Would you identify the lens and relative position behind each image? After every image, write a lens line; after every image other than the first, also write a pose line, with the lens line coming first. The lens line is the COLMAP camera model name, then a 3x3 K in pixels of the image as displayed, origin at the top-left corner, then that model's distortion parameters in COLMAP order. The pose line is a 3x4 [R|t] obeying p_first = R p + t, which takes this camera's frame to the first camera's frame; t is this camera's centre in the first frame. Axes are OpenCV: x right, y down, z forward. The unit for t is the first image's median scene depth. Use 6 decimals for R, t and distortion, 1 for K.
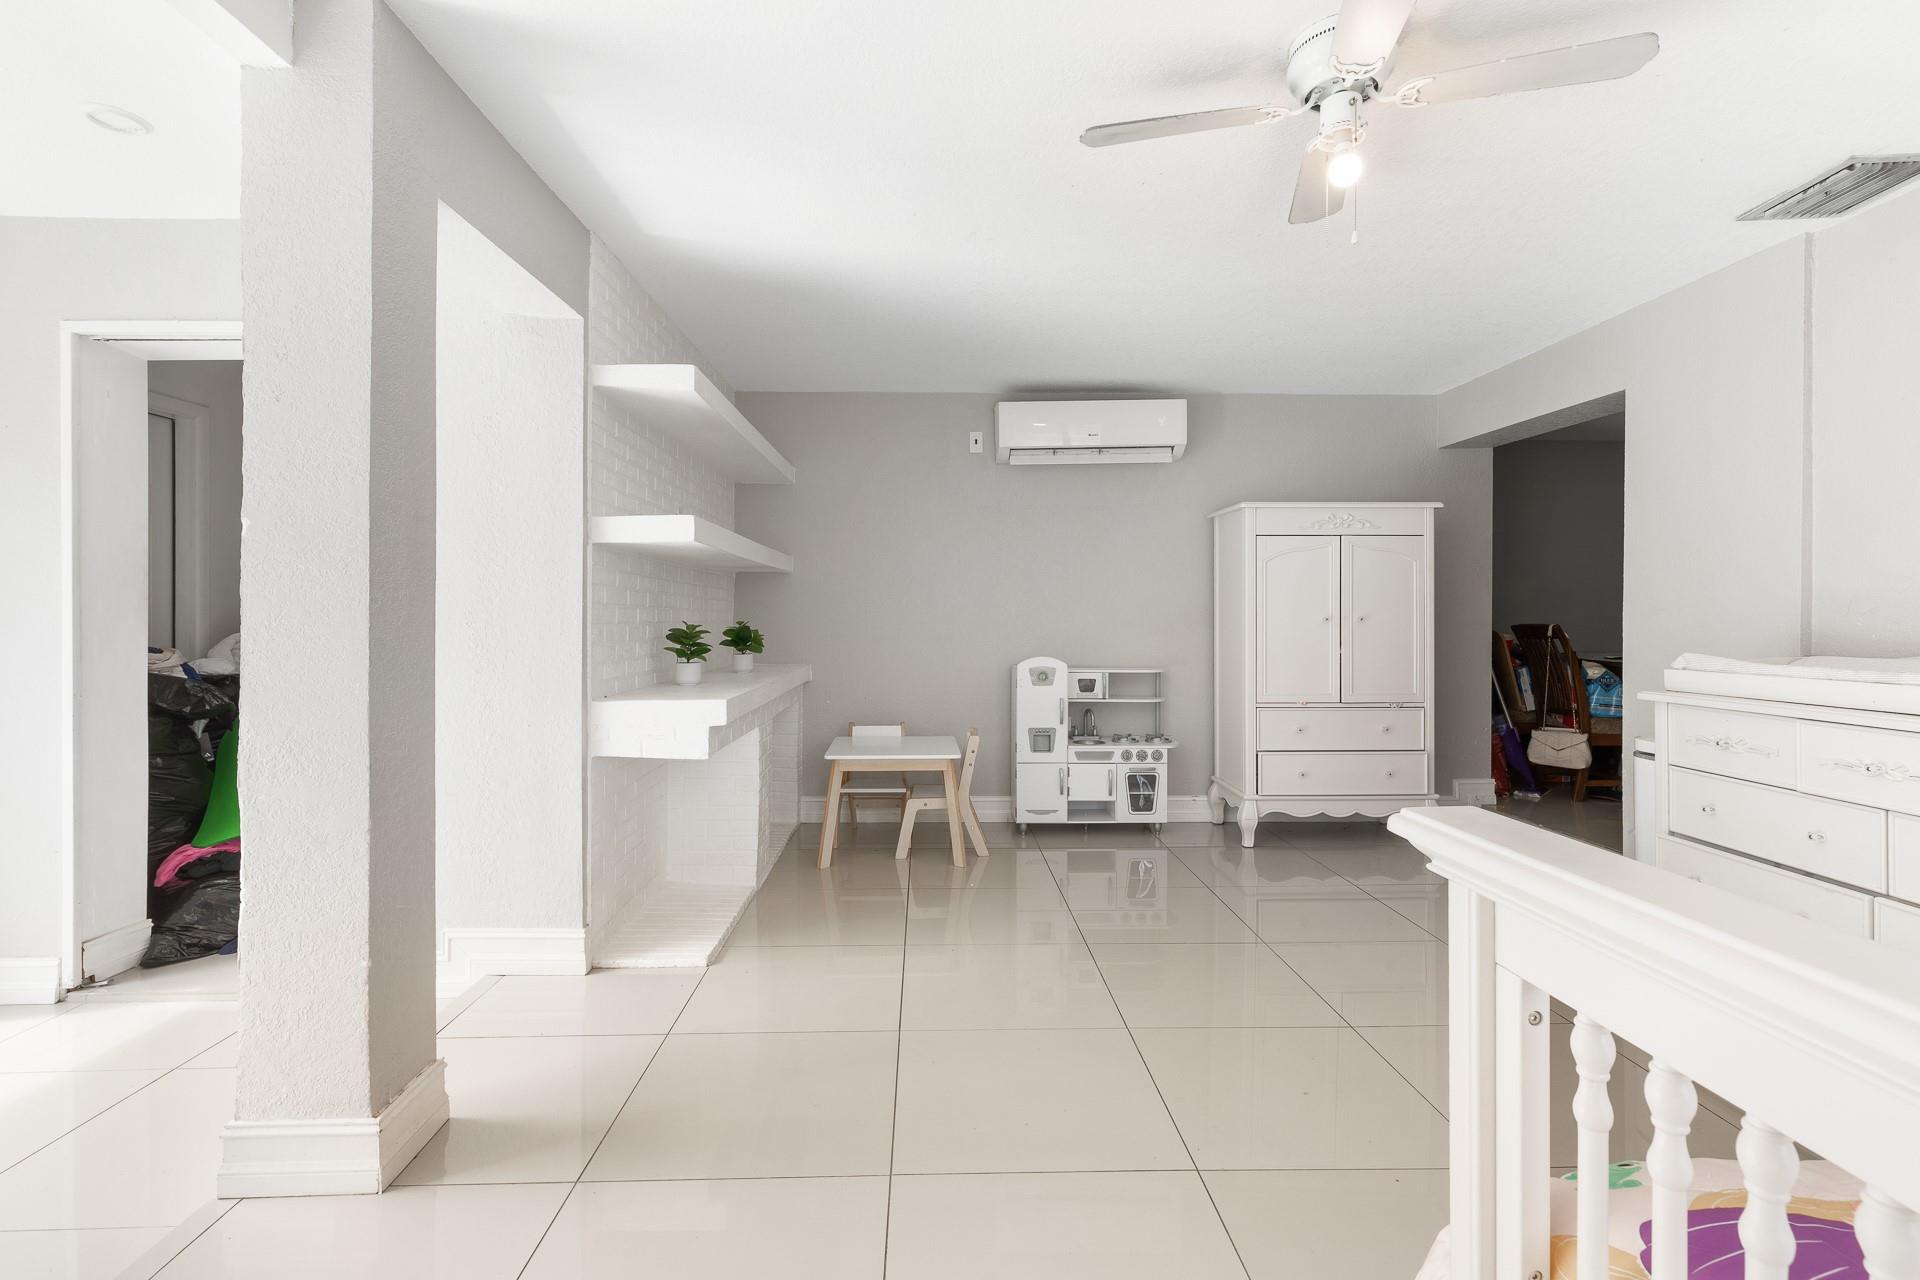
lens RADIAL K [[878.7, 0, 954.4], [0, 878.7, 608.3], [0, 0, 1]] dist [0.000443, -0.000185]
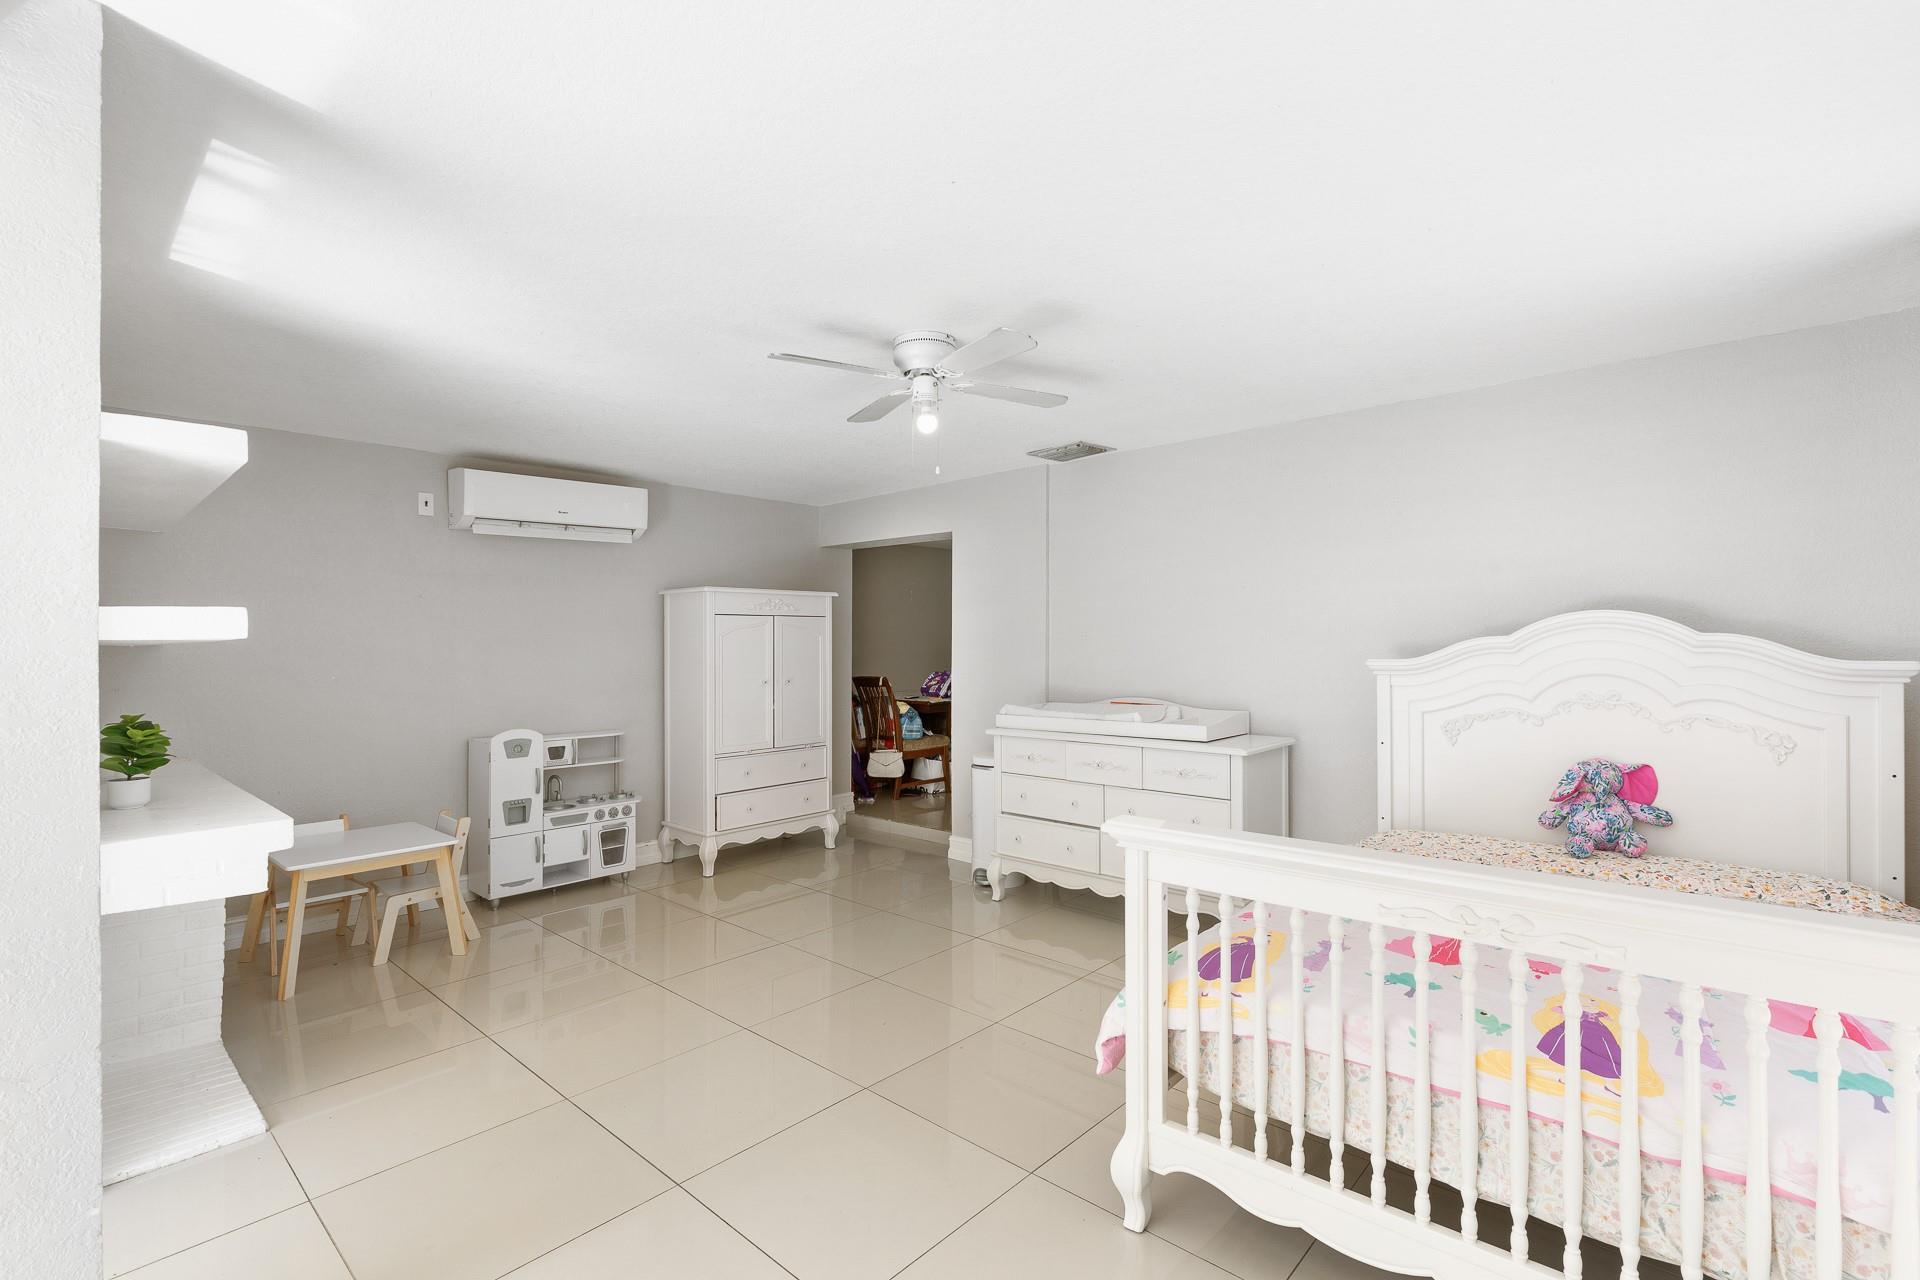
lens RADIAL K [[890.8, 0, 935.8], [0, 890.8, 640.2], [0, 0, 1]] dist [0.001755, -0.000328]
pose [[0.691548, -0.006843, 0.722298, -0.304638], [0.002912, 0.999973, 0.006686, -0.052092], [-0.722324, -0.002520, 0.691550, -0.051706]]
